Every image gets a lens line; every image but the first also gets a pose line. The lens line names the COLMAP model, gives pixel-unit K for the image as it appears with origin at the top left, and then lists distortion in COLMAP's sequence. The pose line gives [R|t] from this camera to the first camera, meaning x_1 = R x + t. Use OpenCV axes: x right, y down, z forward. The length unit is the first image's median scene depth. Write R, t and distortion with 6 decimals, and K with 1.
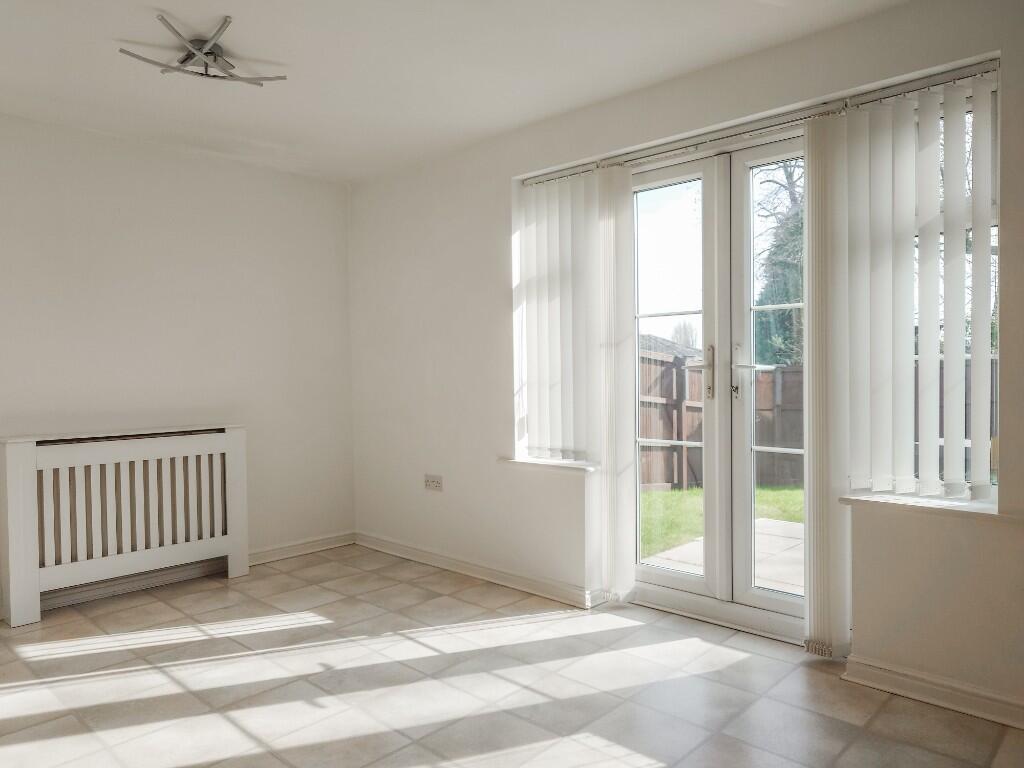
lens RADIAL K [[712.1, 0, 512.0], [0, 712.1, 384.0], [0, 0, 1]] dist [-0.008548, -0.000055]
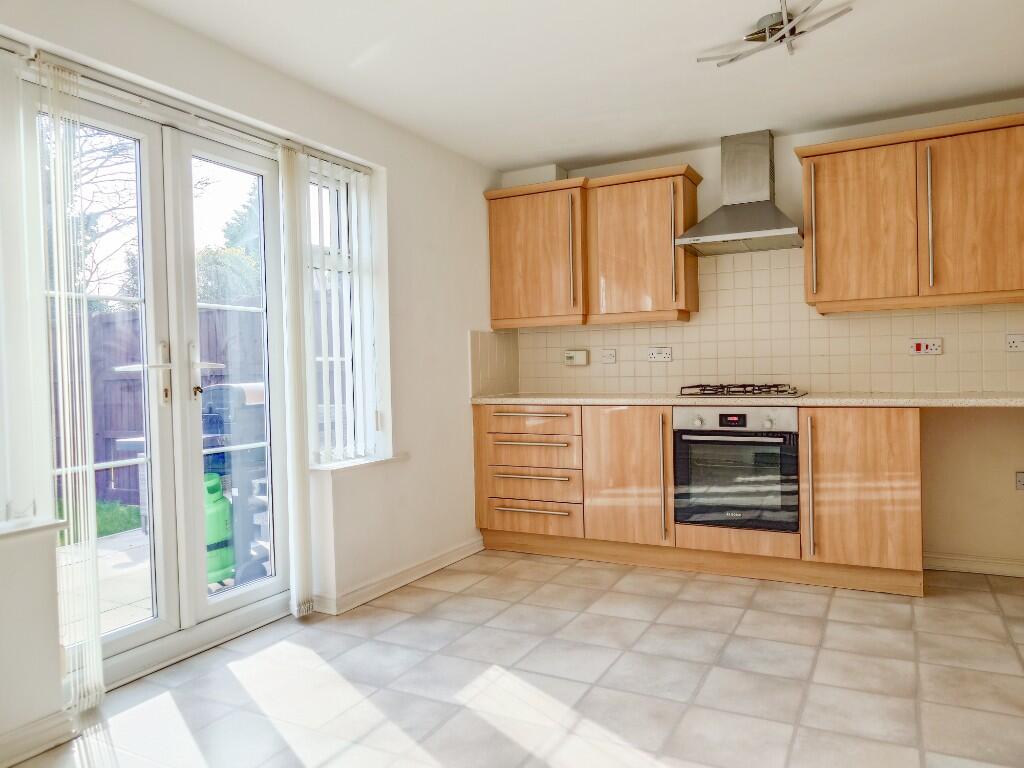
lens RADIAL K [[712.1, 0, 512.0], [0, 712.1, 384.0], [0, 0, 1]] dist [-0.008548, -0.000055]
pose [[-0.258677, -0.003286, 0.965958, -0.727636], [0.046830, 0.998776, 0.015938, 0.004646], [-0.964828, 0.049358, -0.258206, 0.896987]]
